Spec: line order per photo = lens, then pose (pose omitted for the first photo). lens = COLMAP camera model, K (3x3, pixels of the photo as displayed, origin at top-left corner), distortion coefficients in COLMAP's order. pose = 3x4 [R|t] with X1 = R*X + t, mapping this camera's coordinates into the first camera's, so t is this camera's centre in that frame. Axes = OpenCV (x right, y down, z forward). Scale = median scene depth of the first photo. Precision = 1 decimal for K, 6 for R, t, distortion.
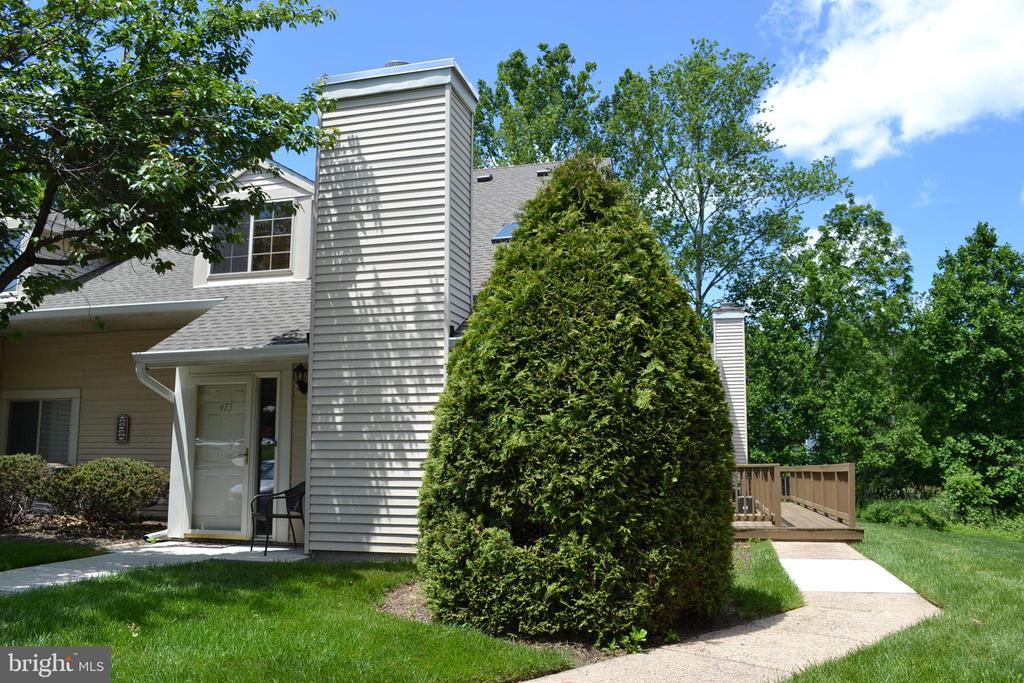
lens RADIAL K [[816.3, 0, 504.2], [0, 816.3, 362.3], [0, 0, 1]] dist [-0.084109, 0.012531]
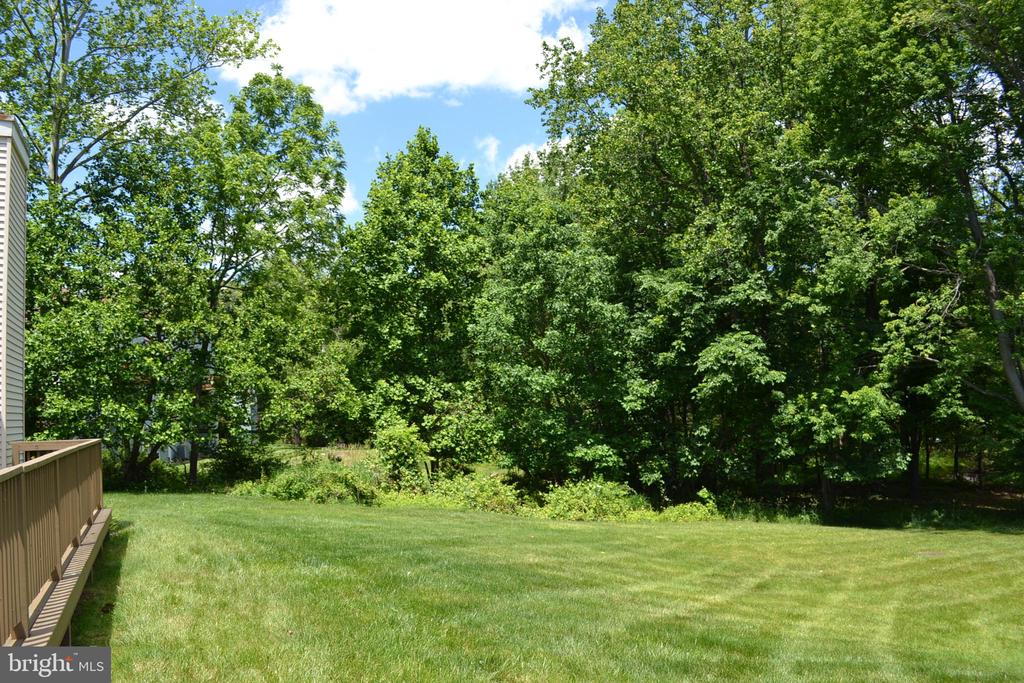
lens RADIAL K [[816.3, 0, 484.2], [0, 816.3, 359.8], [0, 0, 1]] dist [-0.084109, 0.012531]
pose [[0.802739, 0.001044, 0.596330, 0.156036], [-0.038723, 0.997979, 0.050378, 0.028759], [-0.595072, -0.063532, 0.801157, 0.286898]]
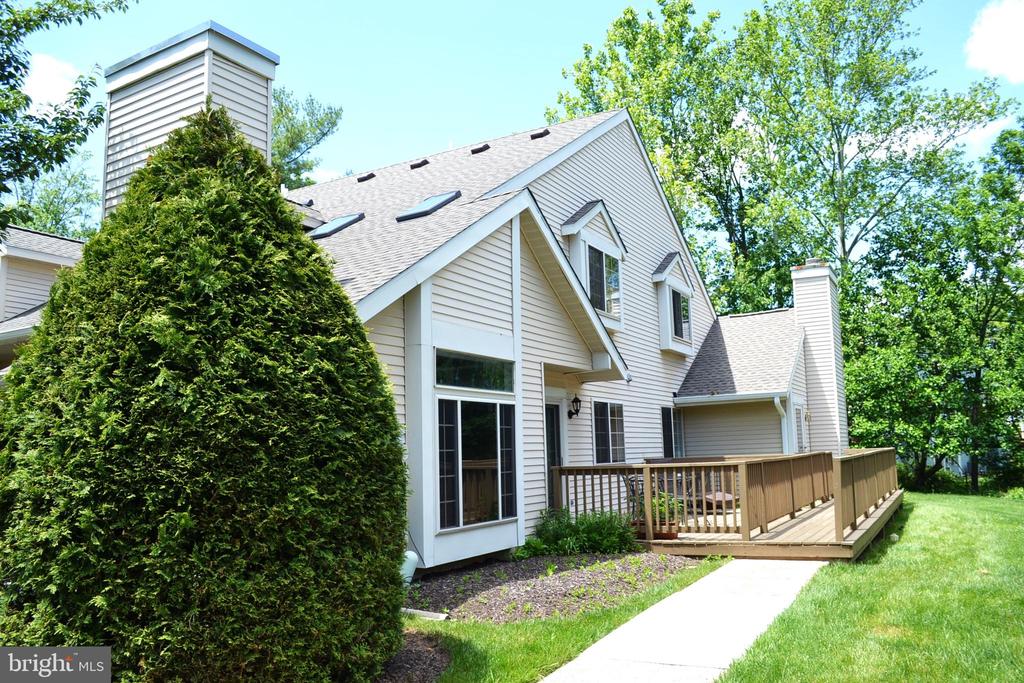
lens RADIAL K [[816.3, 0, 513.4], [0, 816.3, 352.0], [0, 0, 1]] dist [-0.084109, 0.012531]
pose [[0.968126, -0.063666, -0.242237, 0.111837], [0.066924, 0.997744, 0.005237, -0.000373], [0.241357, -0.021282, 0.970203, 0.060374]]
